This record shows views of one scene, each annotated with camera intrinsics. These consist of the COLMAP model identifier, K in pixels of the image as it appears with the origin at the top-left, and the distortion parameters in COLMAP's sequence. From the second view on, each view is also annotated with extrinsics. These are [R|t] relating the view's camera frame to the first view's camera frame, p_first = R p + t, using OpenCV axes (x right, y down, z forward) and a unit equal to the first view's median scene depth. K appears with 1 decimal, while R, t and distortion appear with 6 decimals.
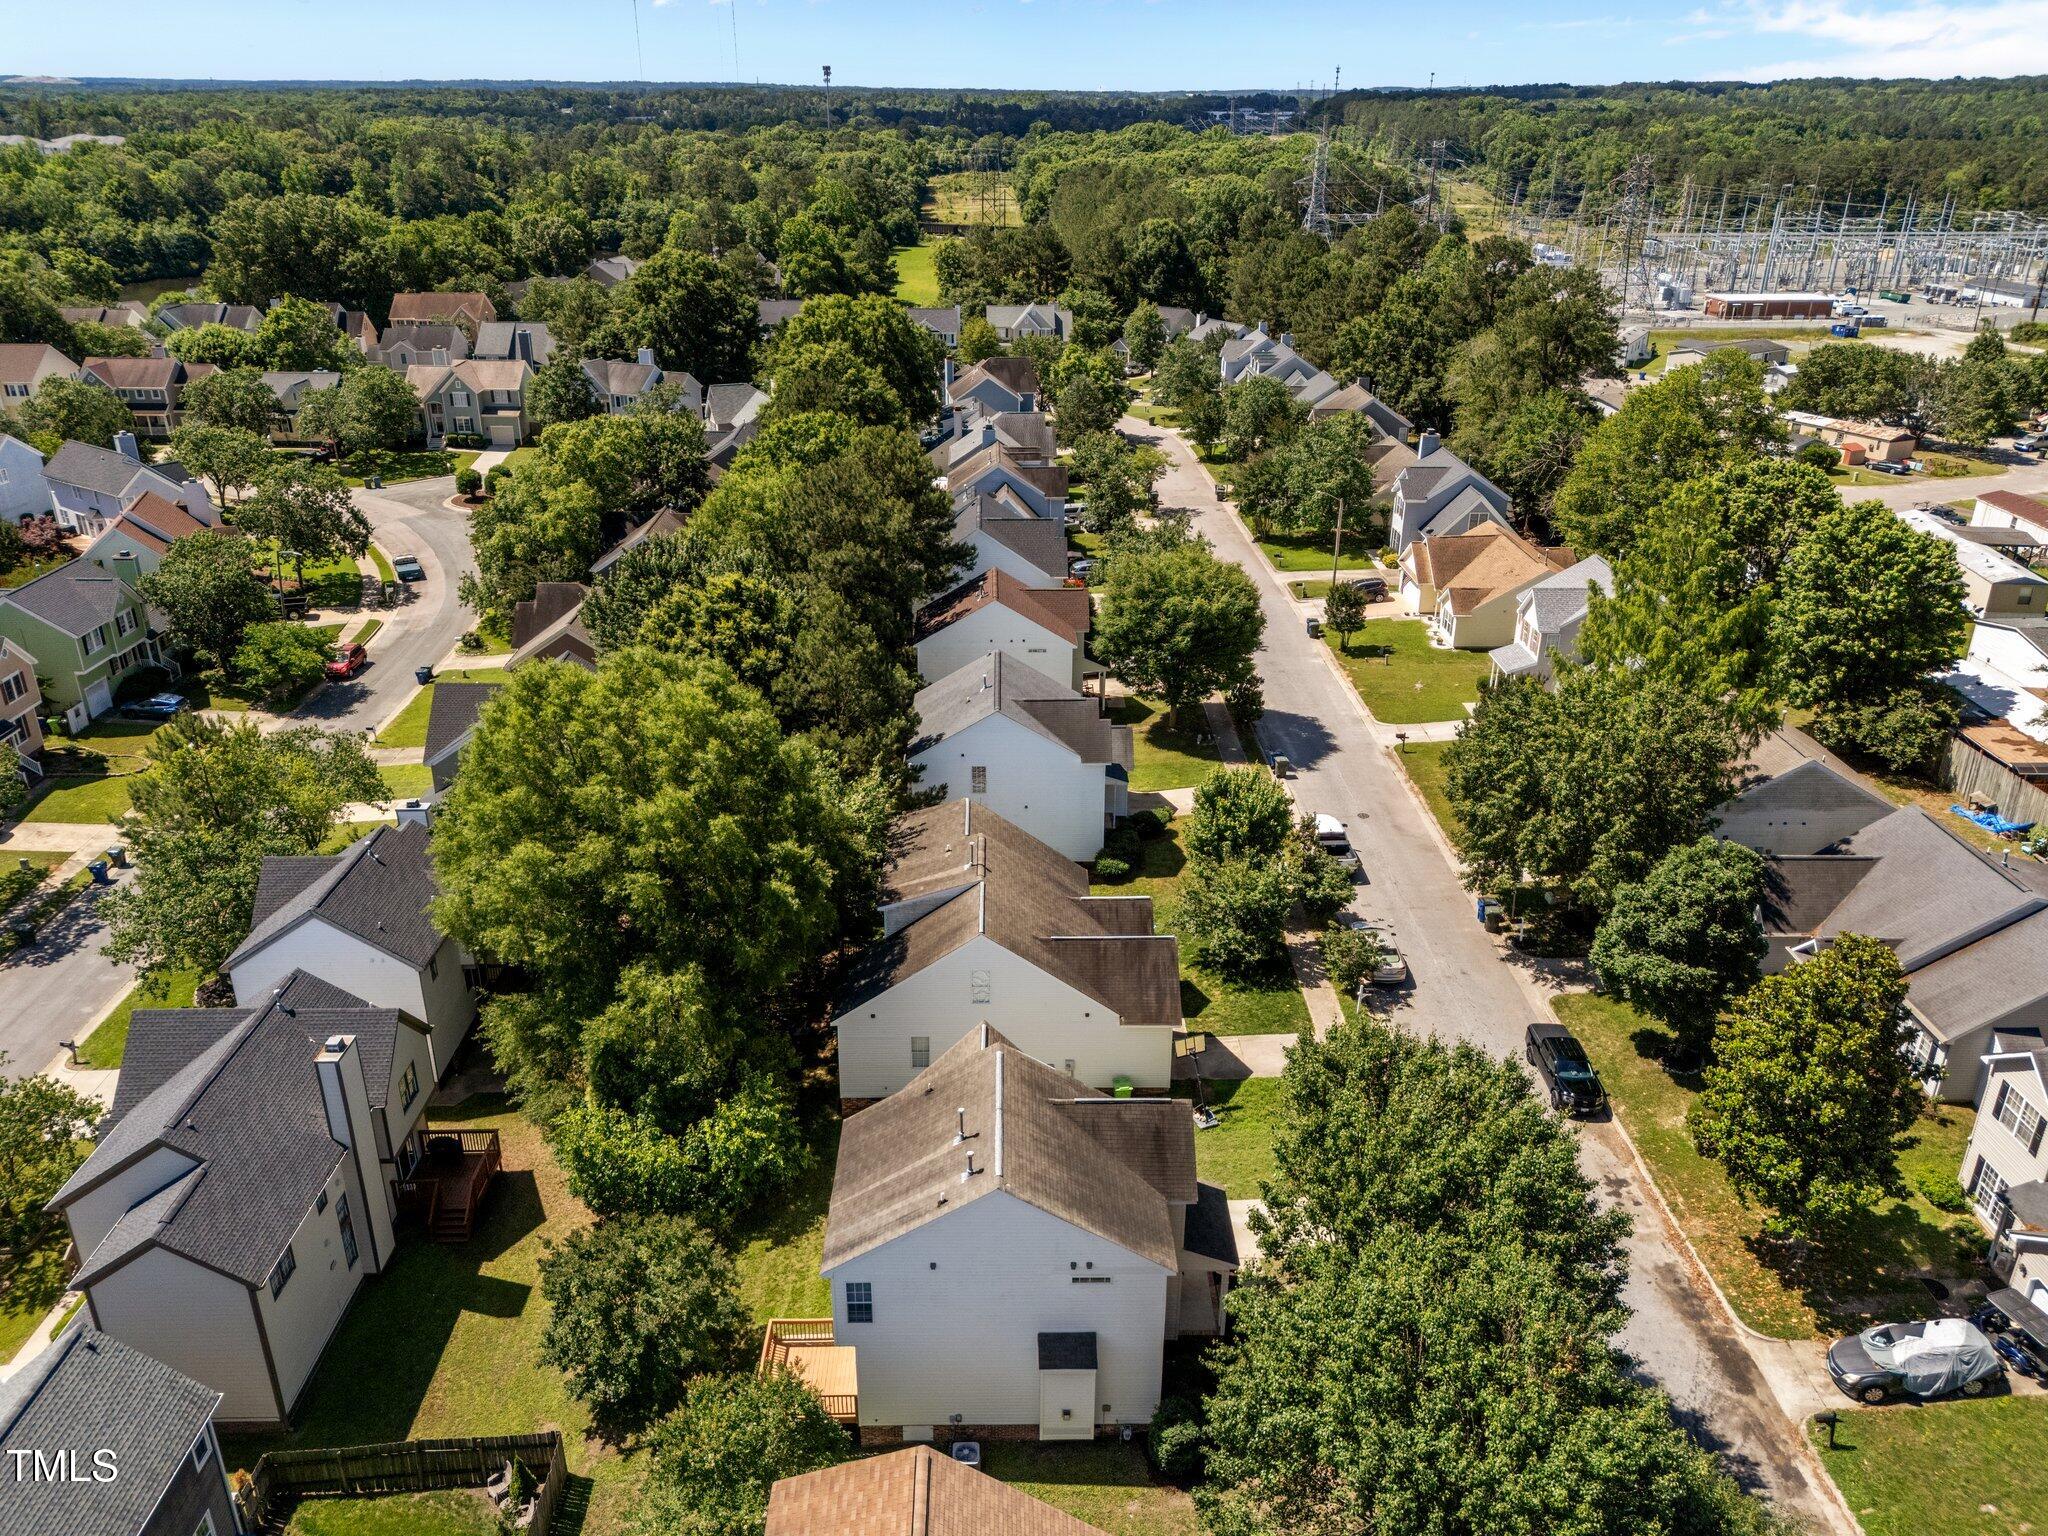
lens RADIAL K [[1512.7, 0, 1026.1], [0, 1512.7, 776.2], [0, 0, 1]] dist [0.063203, -0.045849]
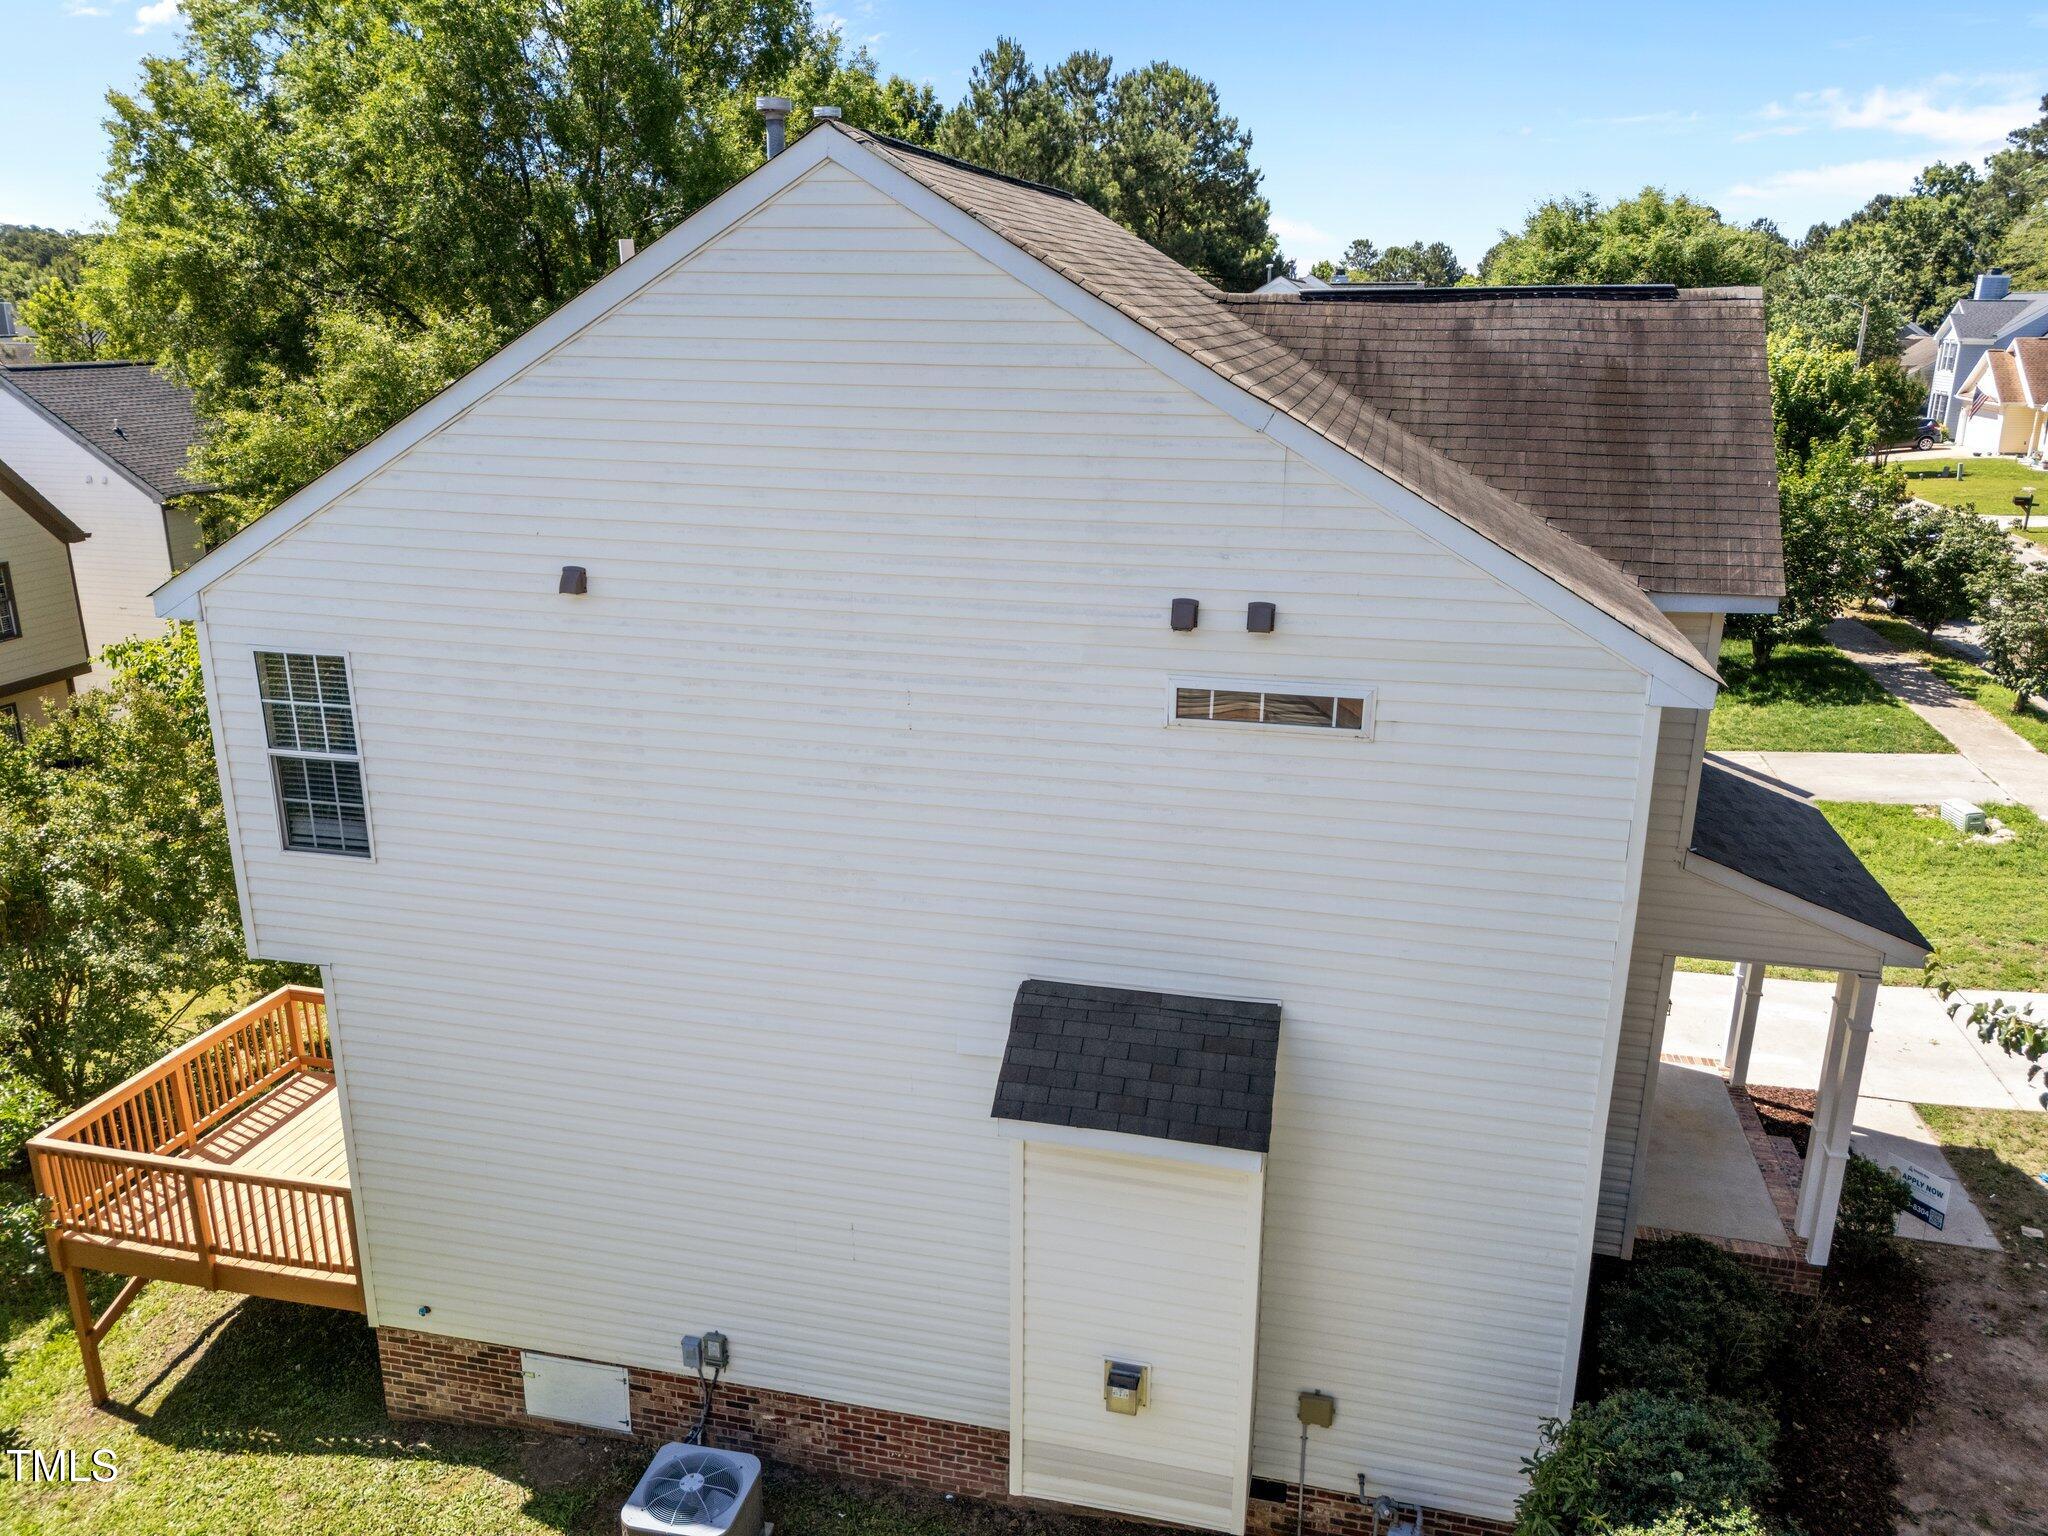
lens RADIAL K [[1512.7, 0, 1025.3], [0, 1512.7, 758.8], [0, 0, 1]] dist [0.063203, -0.045849]
pose [[0.969577, 0.070714, -0.234350, 0.058697], [-0.100086, 0.988206, -0.115898, 0.360153], [0.223391, 0.135827, 0.965219, 0.781908]]
